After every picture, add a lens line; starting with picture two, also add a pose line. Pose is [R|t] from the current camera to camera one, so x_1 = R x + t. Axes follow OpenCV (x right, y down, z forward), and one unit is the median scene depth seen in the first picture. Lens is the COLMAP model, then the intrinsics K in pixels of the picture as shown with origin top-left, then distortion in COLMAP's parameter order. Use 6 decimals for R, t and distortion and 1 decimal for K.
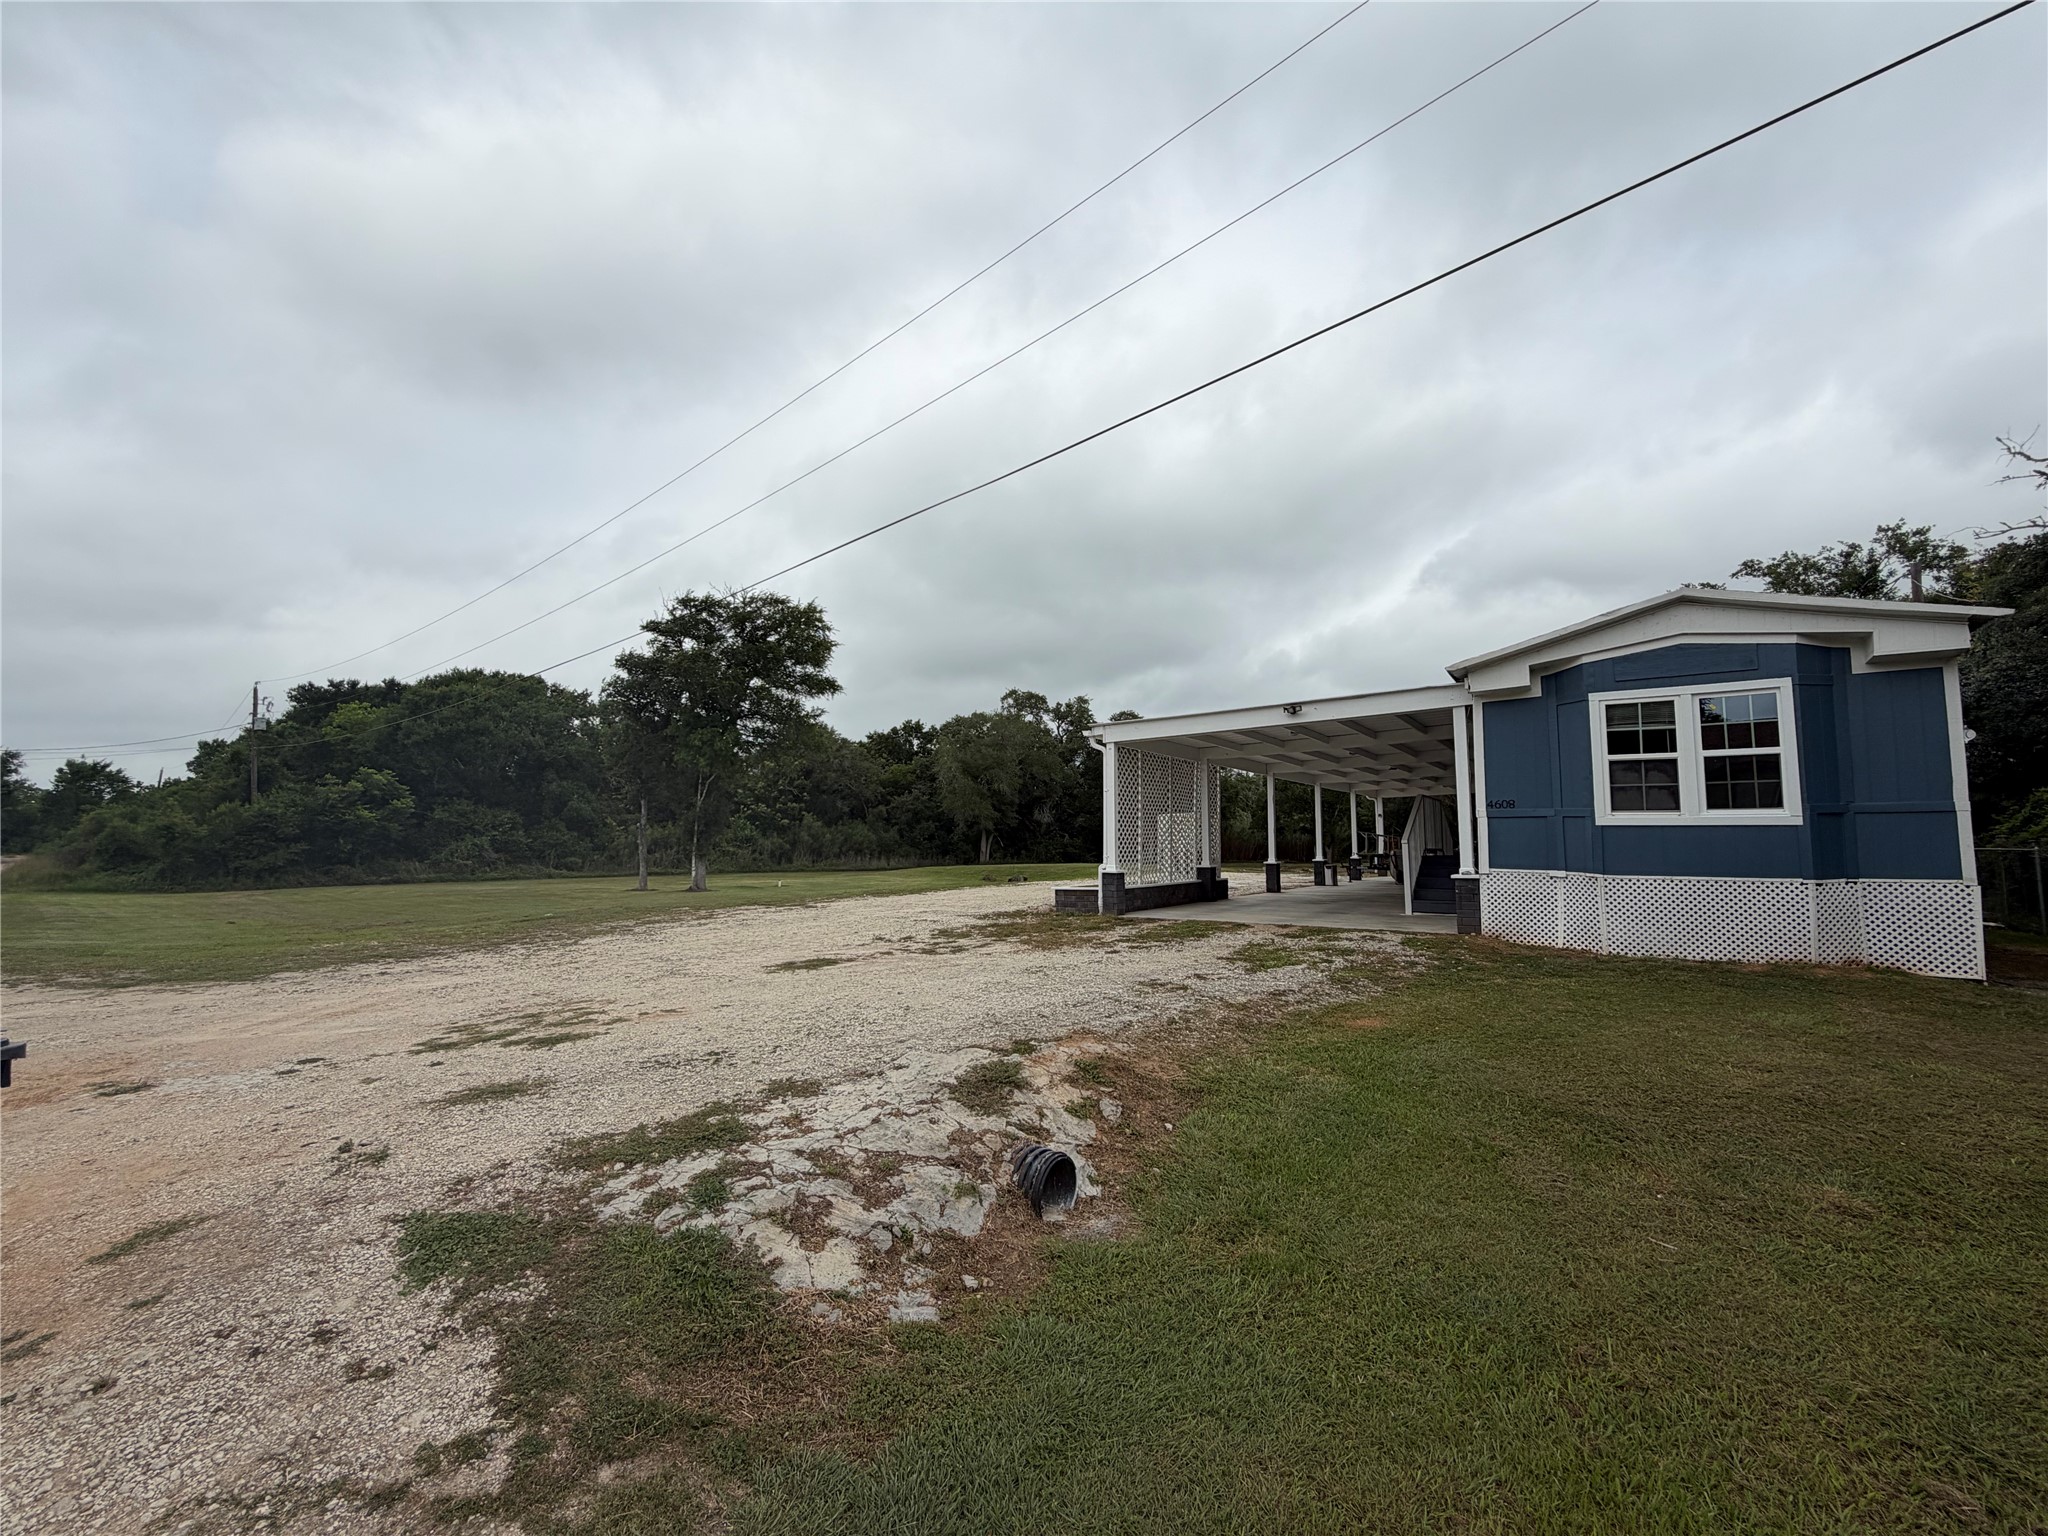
lens RADIAL K [[814.8, 0, 1020.5], [0, 814.8, 771.6], [0, 0, 1]] dist [-0.001503, 0.000155]
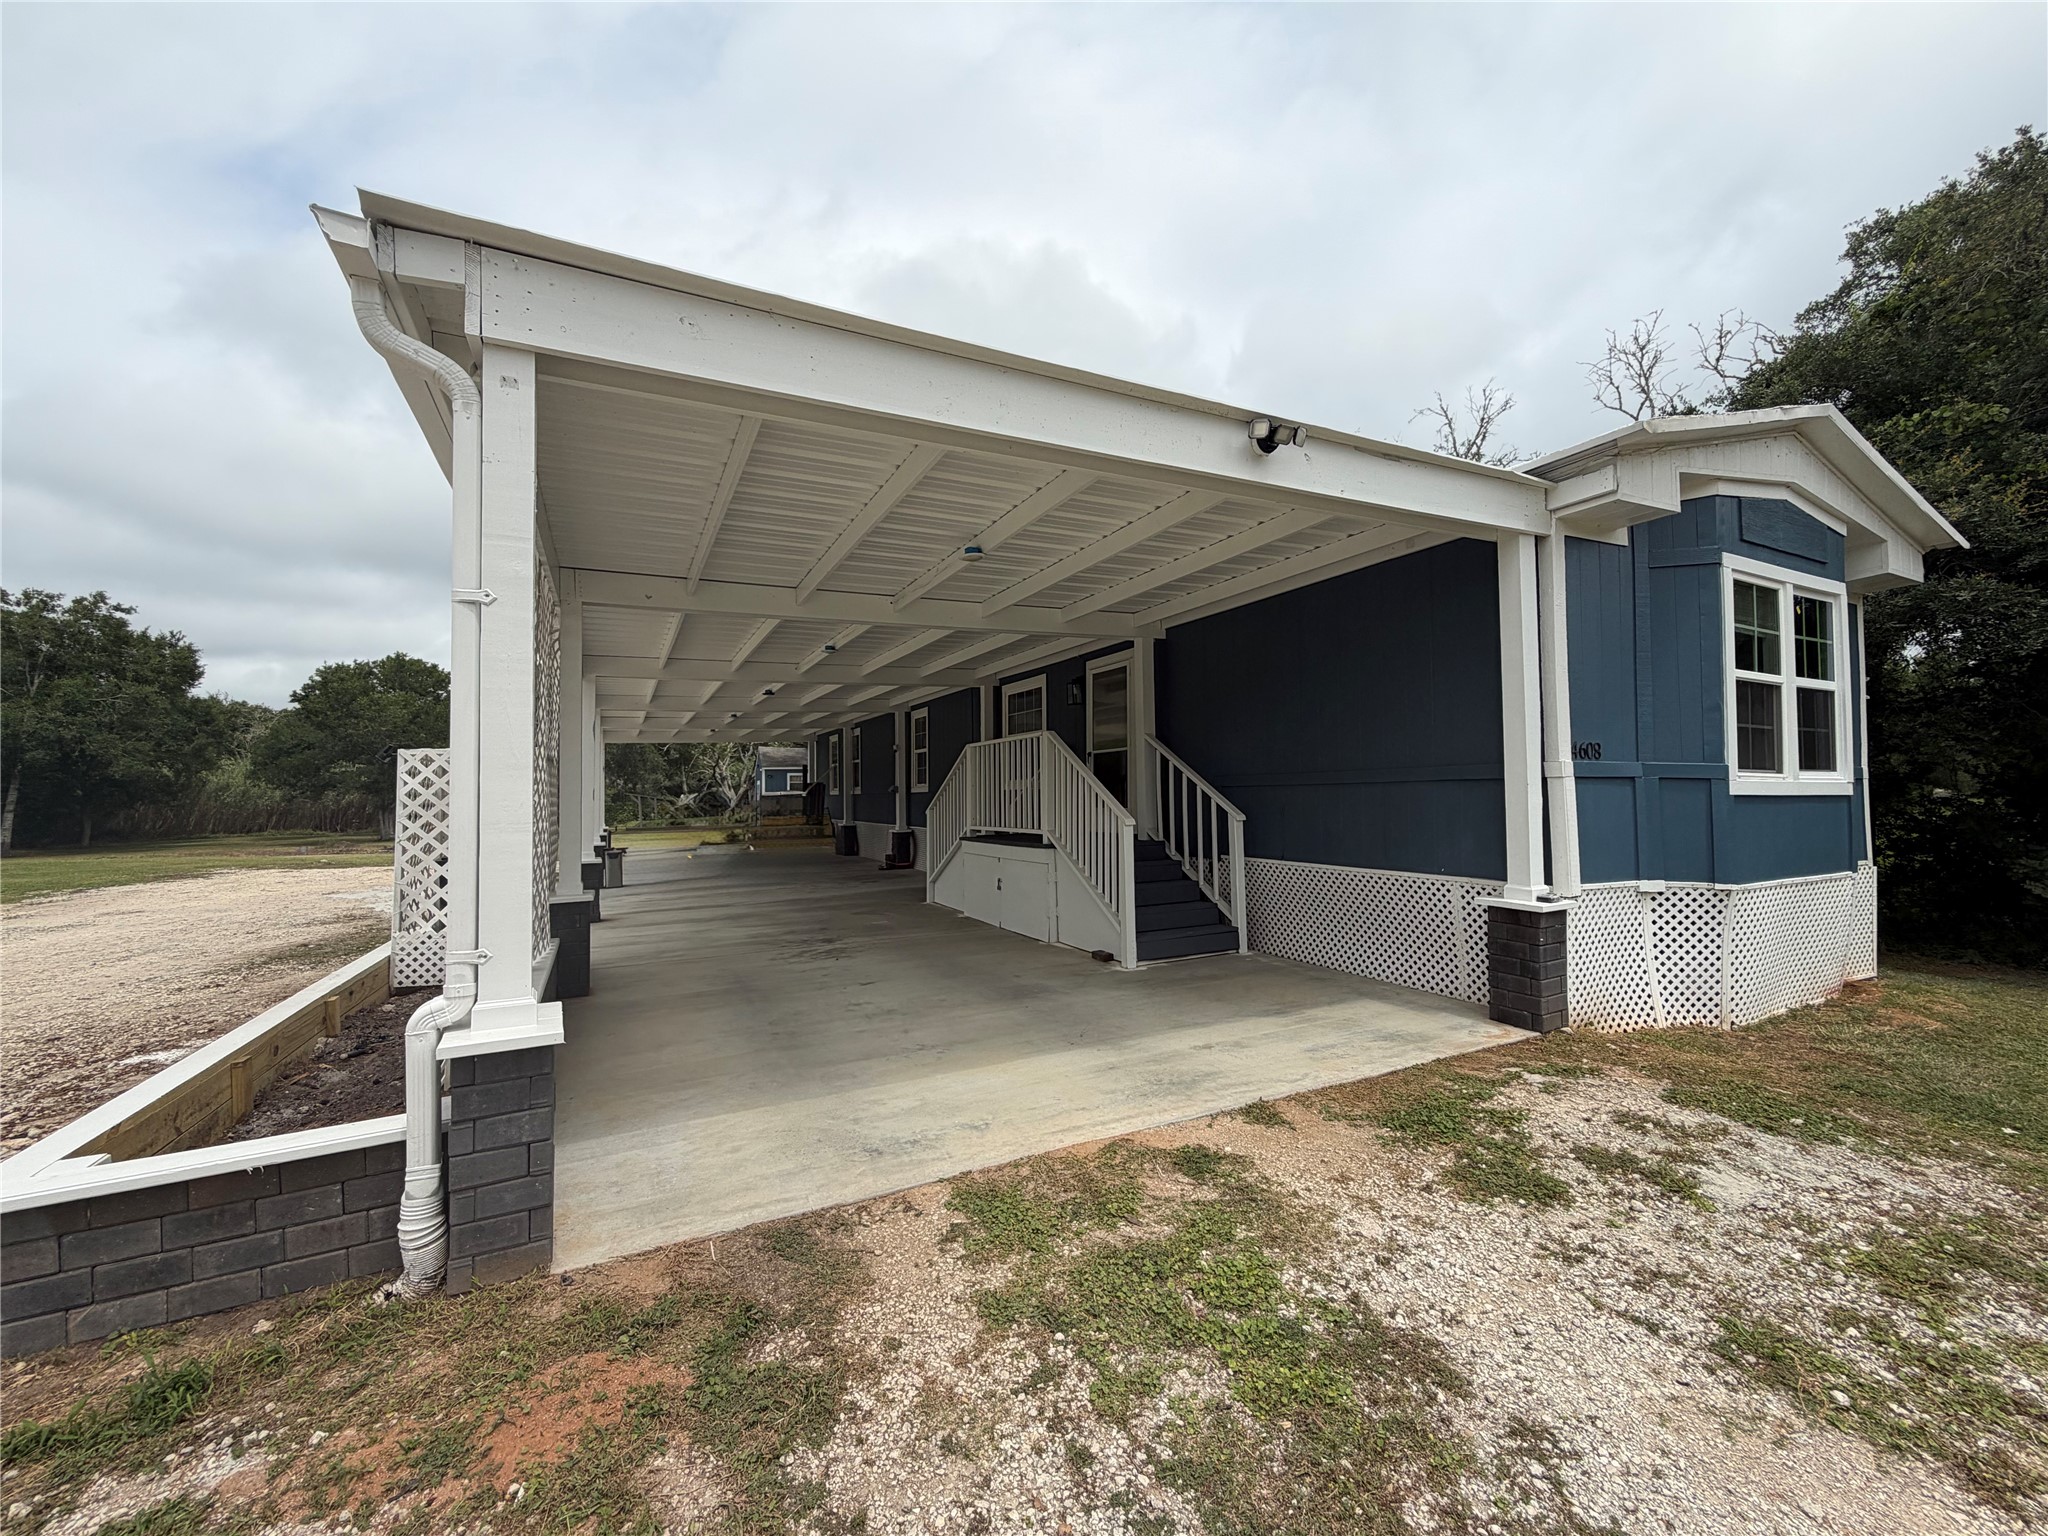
lens RADIAL K [[814.8, 0, 1020.5], [0, 814.8, 771.6], [0, 0, 1]] dist [-0.001503, 0.000155]
pose [[0.476254, 0.015299, 0.879175, 0.001164], [-0.064386, 0.997771, 0.017515, 0.018152], [-0.876947, -0.064948, 0.476177, 0.293409]]
